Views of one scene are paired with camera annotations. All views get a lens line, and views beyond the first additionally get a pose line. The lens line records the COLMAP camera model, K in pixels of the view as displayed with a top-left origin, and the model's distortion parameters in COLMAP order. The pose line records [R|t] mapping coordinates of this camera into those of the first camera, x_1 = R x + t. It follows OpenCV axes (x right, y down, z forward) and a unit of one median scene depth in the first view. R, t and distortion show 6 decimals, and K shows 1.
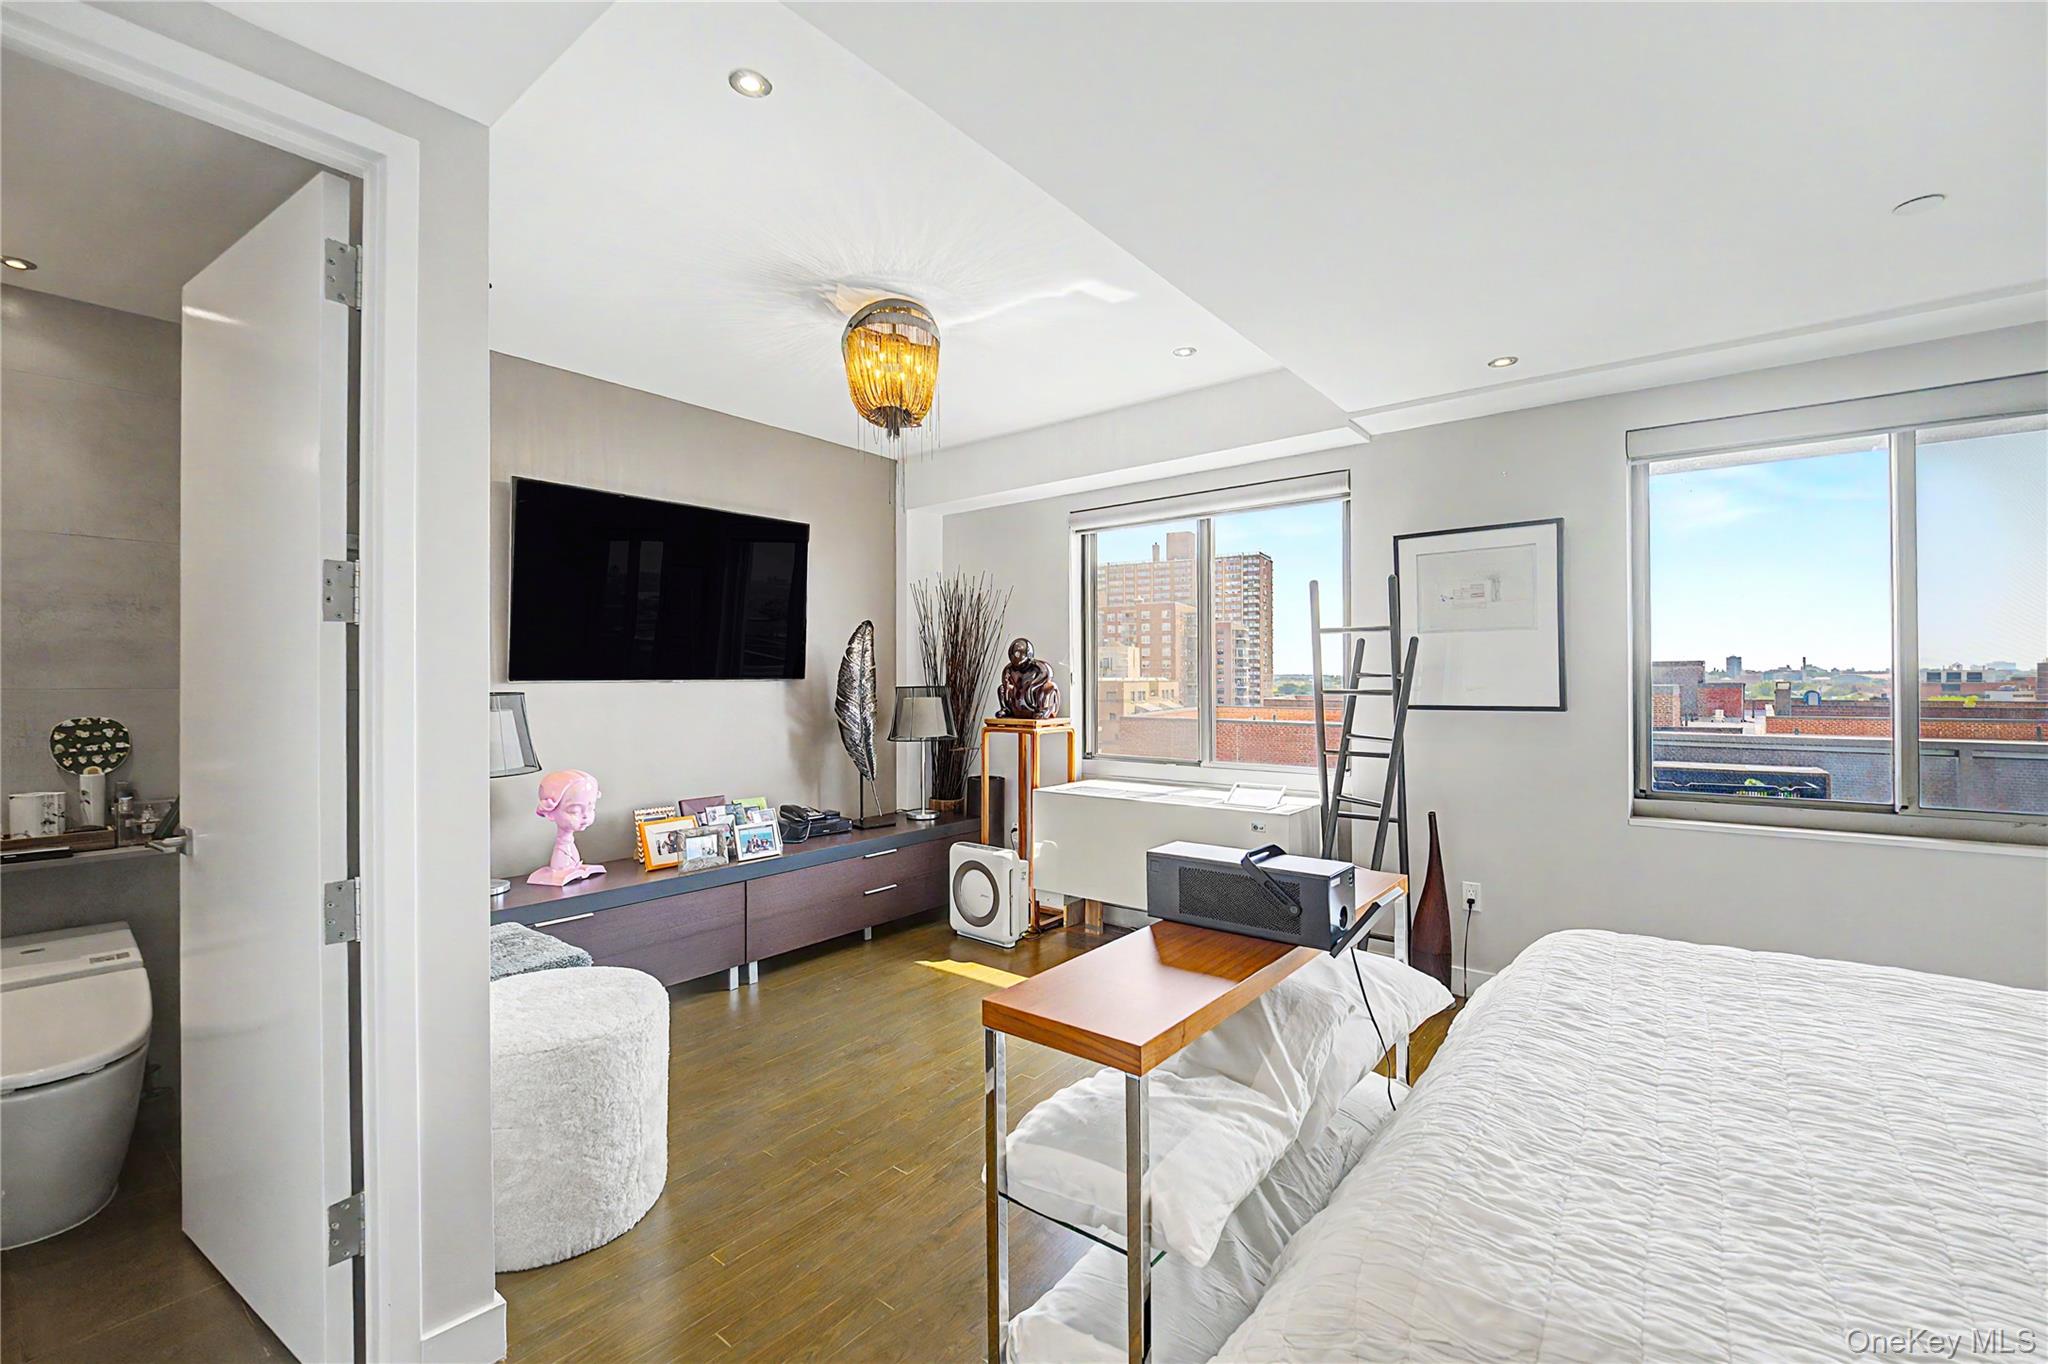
lens RADIAL K [[848.6, 0, 993.1], [0, 848.6, 685.1], [0, 0, 1]] dist [-0.003071, -0.006730]
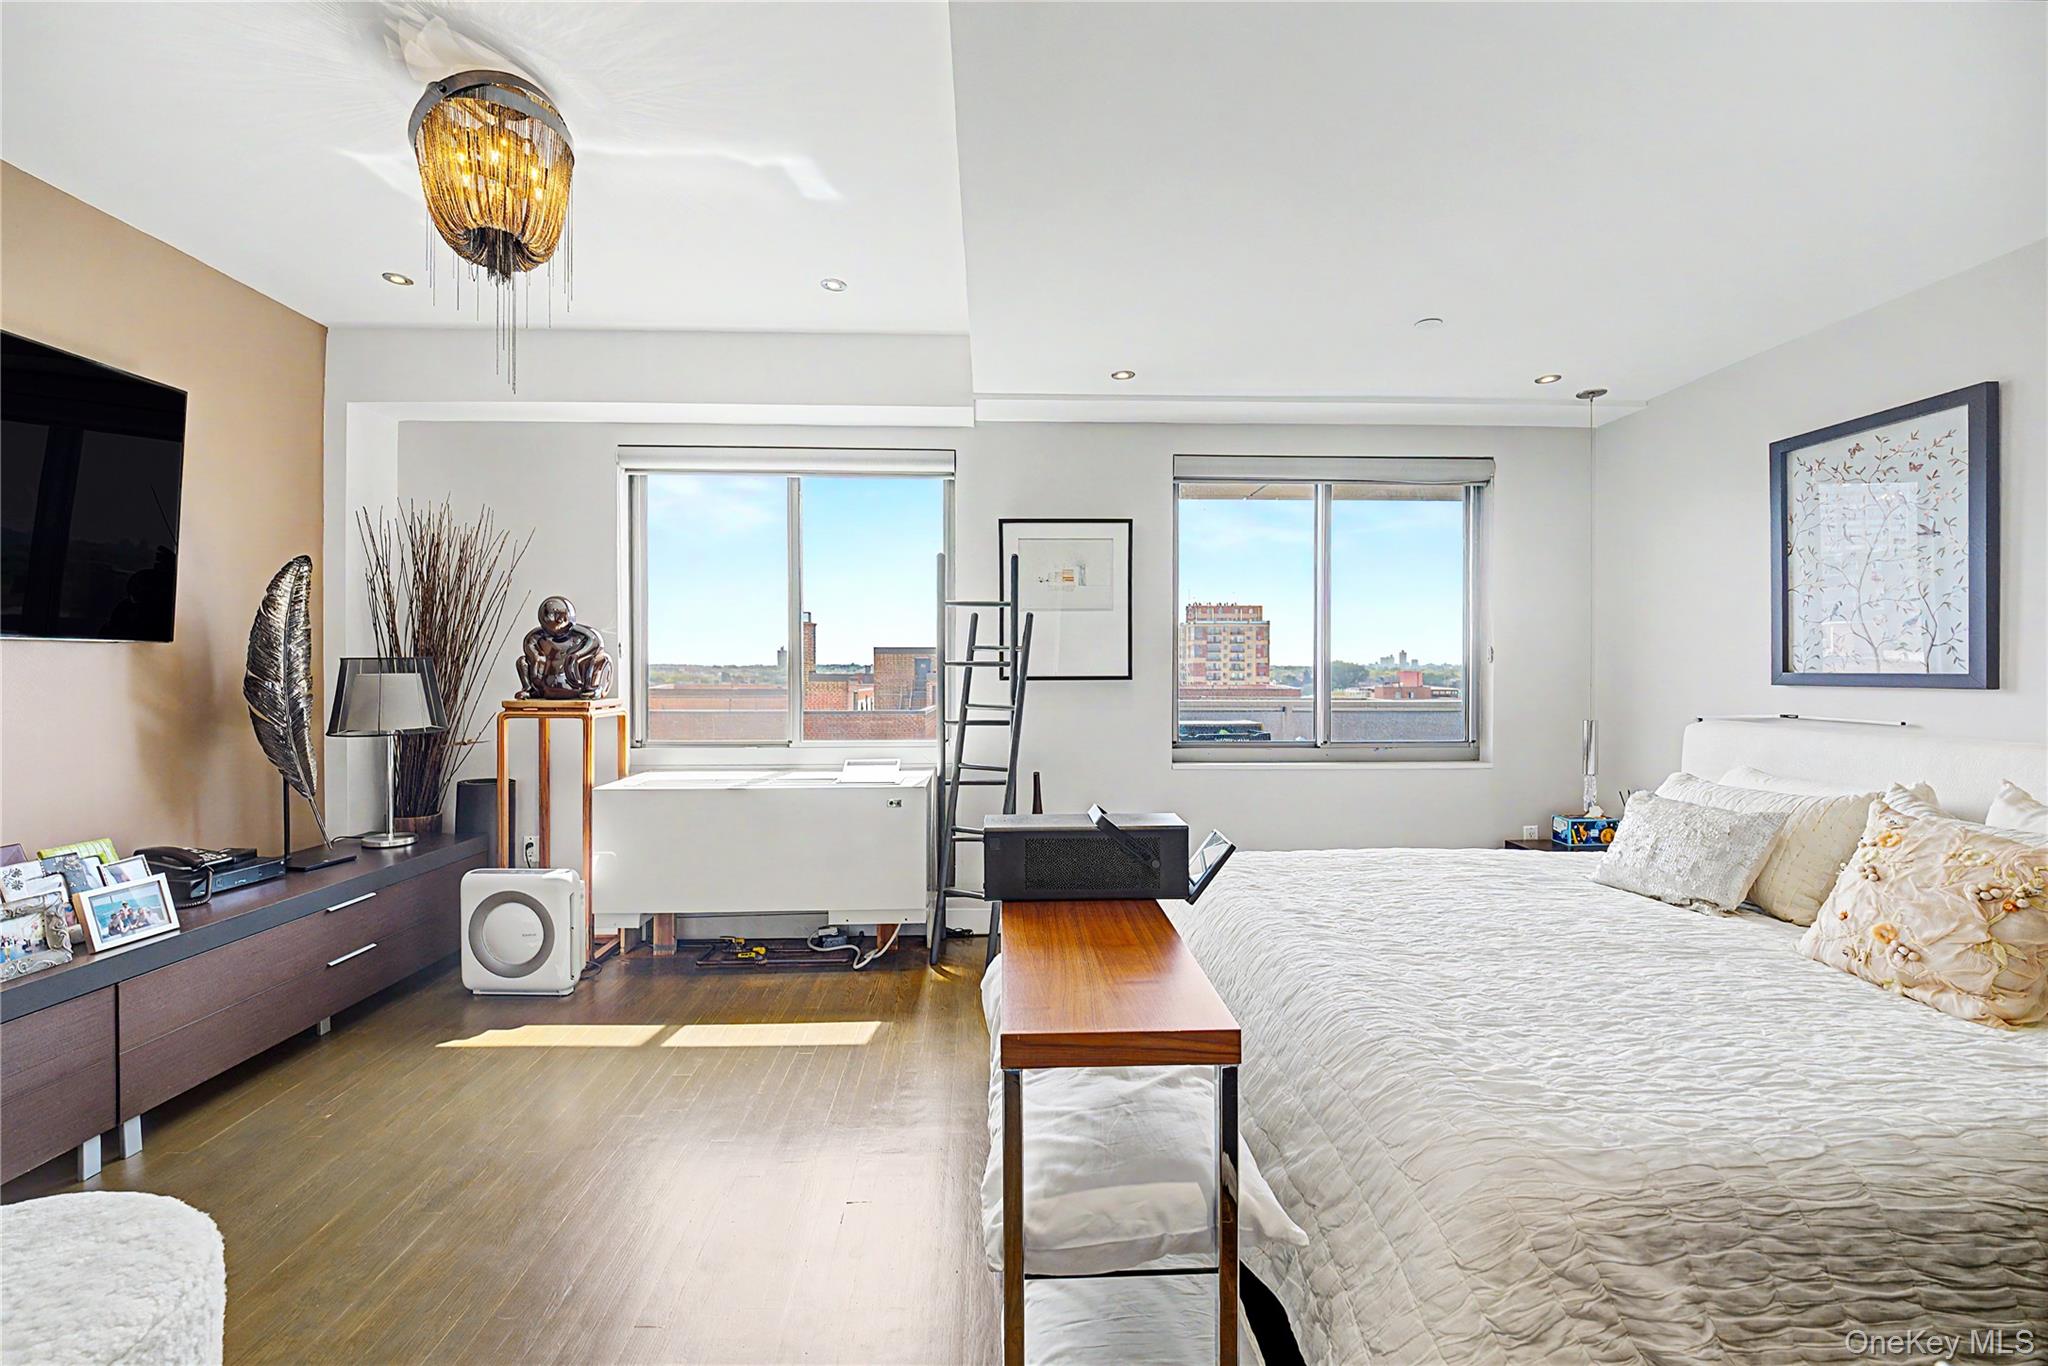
lens RADIAL K [[848.6, 0, 1022.3], [0, 848.6, 680.0], [0, 0, 1]] dist [-0.003071, -0.006730]
pose [[0.752489, -0.003366, 0.658596, -0.197659], [-0.001481, 0.999976, 0.006802, 0.019319], [-0.658603, -0.006094, 0.752466, 0.166706]]
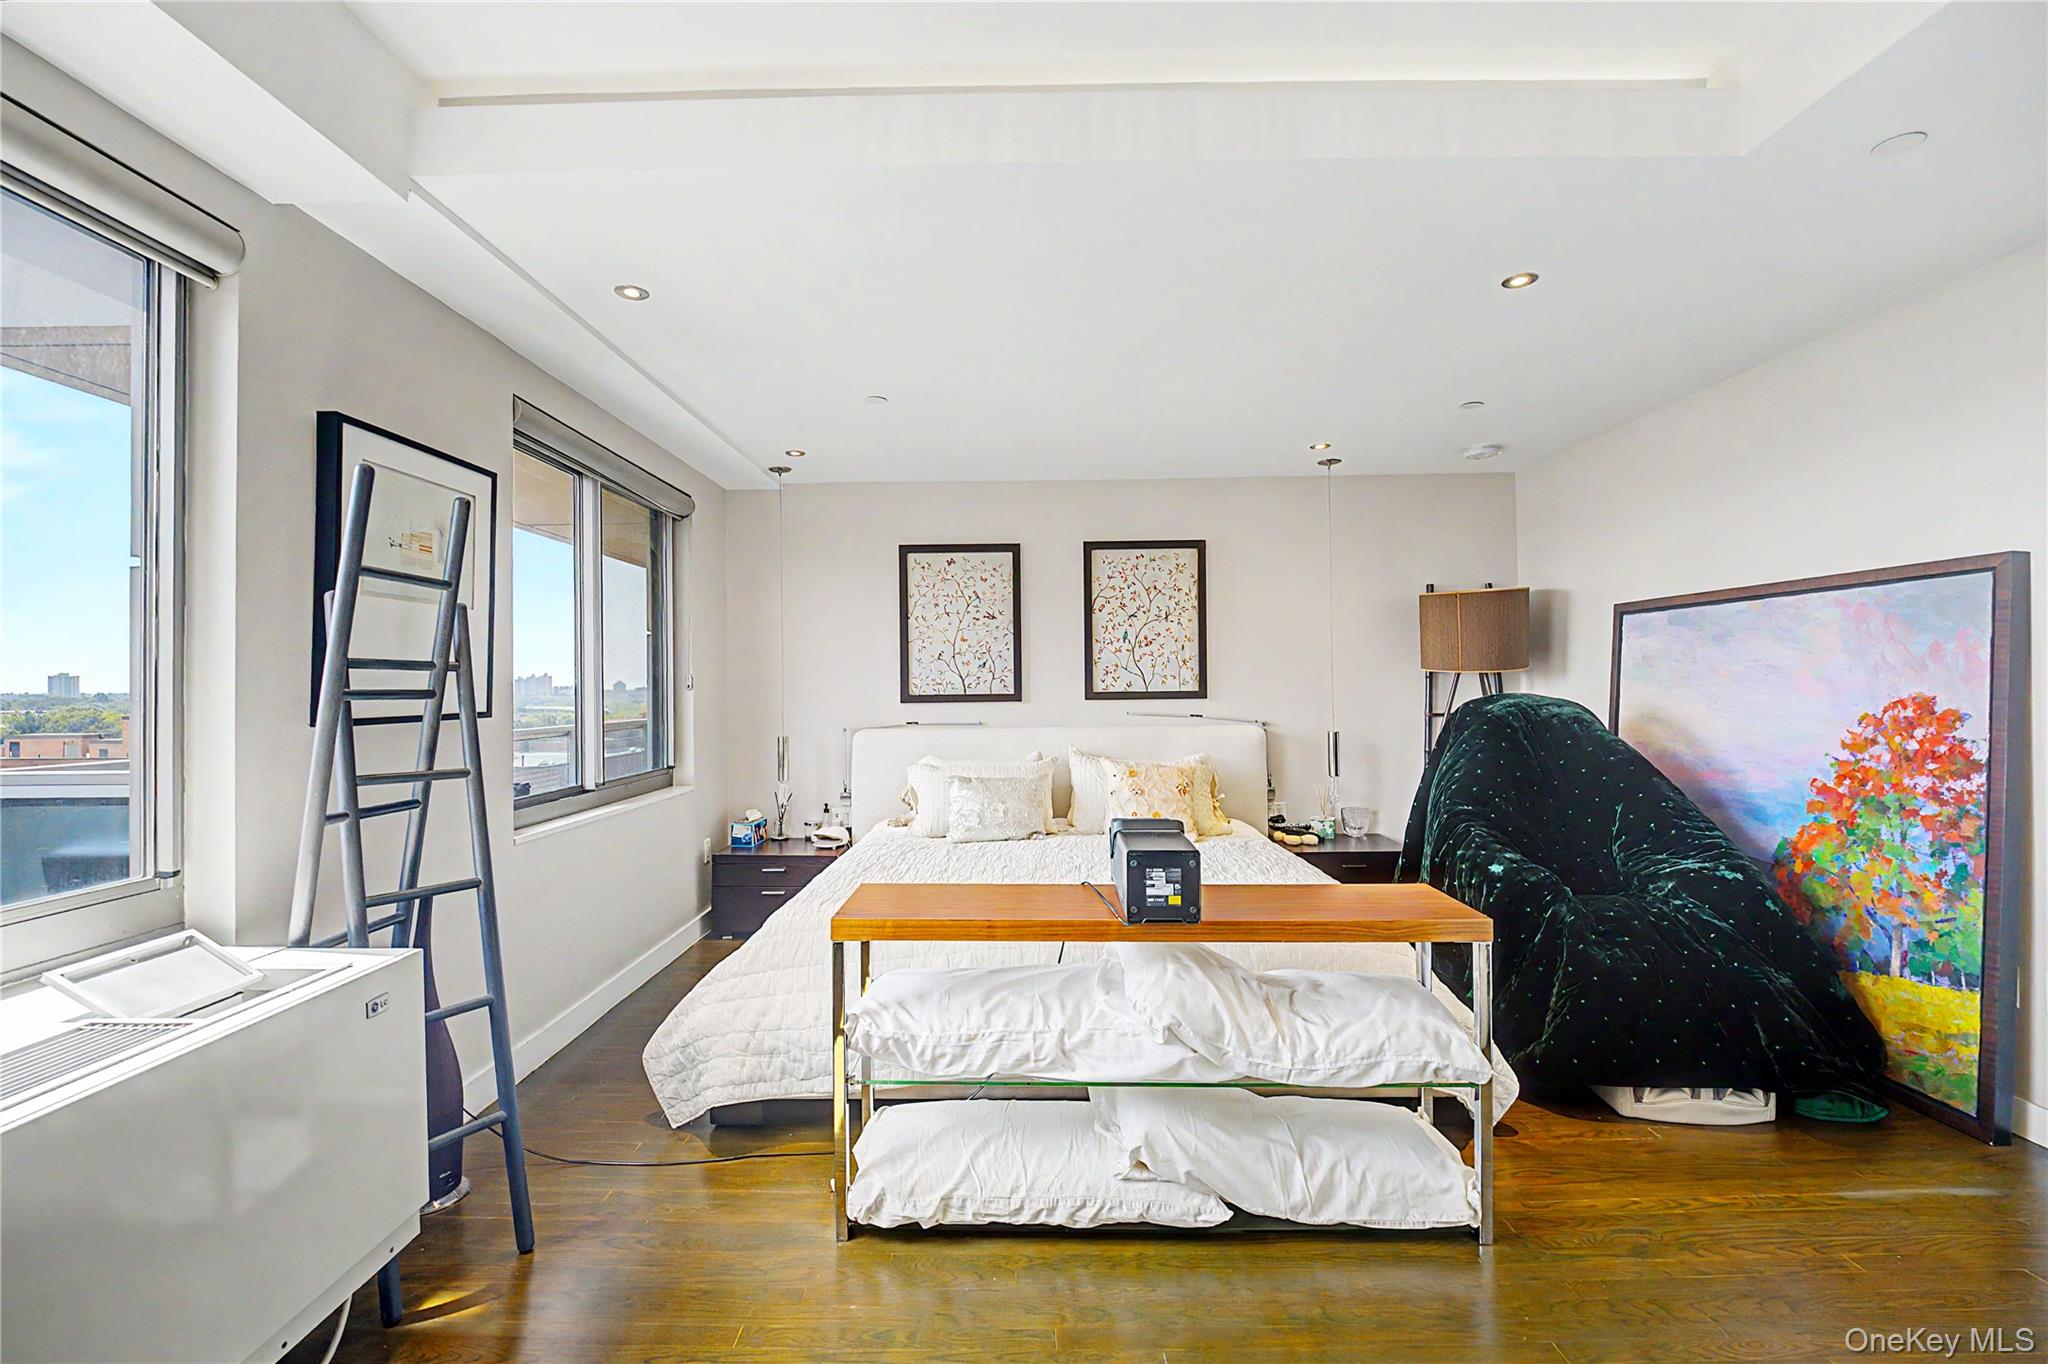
lens RADIAL K [[848.6, 0, 1033.0], [0, 848.6, 681.5], [0, 0, 1]] dist [-0.003071, -0.006730]
pose [[-0.613989, 0.018618, 0.789095, -0.220059], [0.018226, 0.999790, -0.009408, 0.011257], [-0.789104, 0.008605, -0.614199, 0.929051]]
